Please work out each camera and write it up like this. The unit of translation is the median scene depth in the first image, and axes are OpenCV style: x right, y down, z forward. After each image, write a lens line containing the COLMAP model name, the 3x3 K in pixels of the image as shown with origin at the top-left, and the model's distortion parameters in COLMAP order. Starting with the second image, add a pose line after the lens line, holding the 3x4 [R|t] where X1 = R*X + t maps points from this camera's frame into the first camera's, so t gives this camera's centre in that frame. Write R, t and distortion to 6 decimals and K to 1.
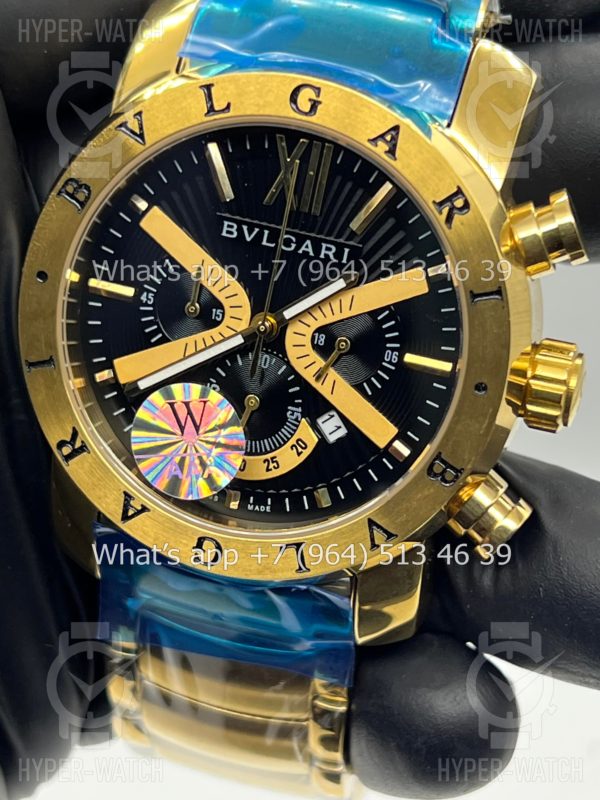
lens RADIAL K [[1942.2, 0, 300.0], [0, 1942.2, 400.0], [0, 0, 1]] dist [0.097419, 0.300388]
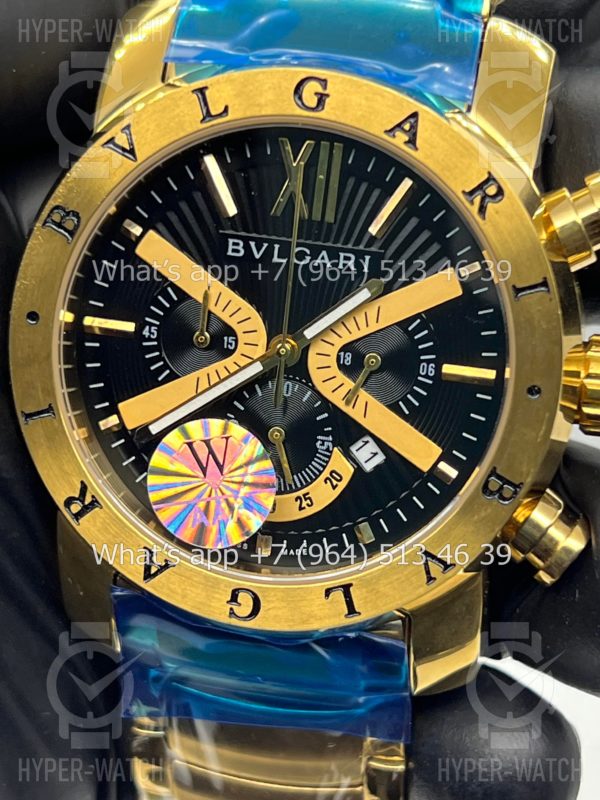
lens RADIAL K [[1942.2, 0, 300.0], [0, 1942.2, 400.0], [0, 0, 1]] dist [0.097419, 0.300388]
pose [[0.994634, -0.089744, 0.051474, -0.059815], [0.092568, 0.994165, -0.055389, 0.036371], [-0.046203, 0.059857, 0.997137, 0.098534]]
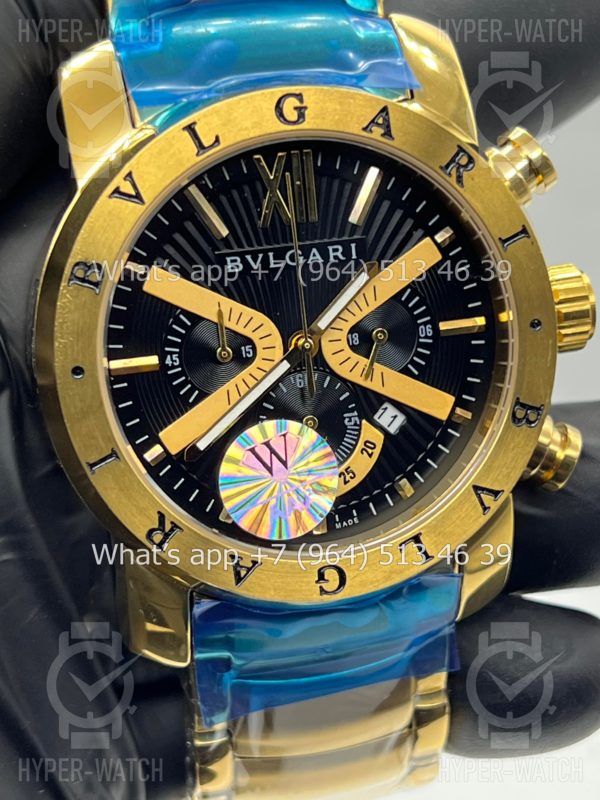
lens RADIAL K [[1942.2, 0, 300.0], [0, 1942.2, 400.0], [0, 0, 1]] dist [0.097419, 0.300388]
pose [[0.852425, -0.331502, 0.404324, -0.428841], [0.348624, 0.936682, 0.032984, -0.044730], [-0.389657, 0.112841, 0.914021, 0.102502]]
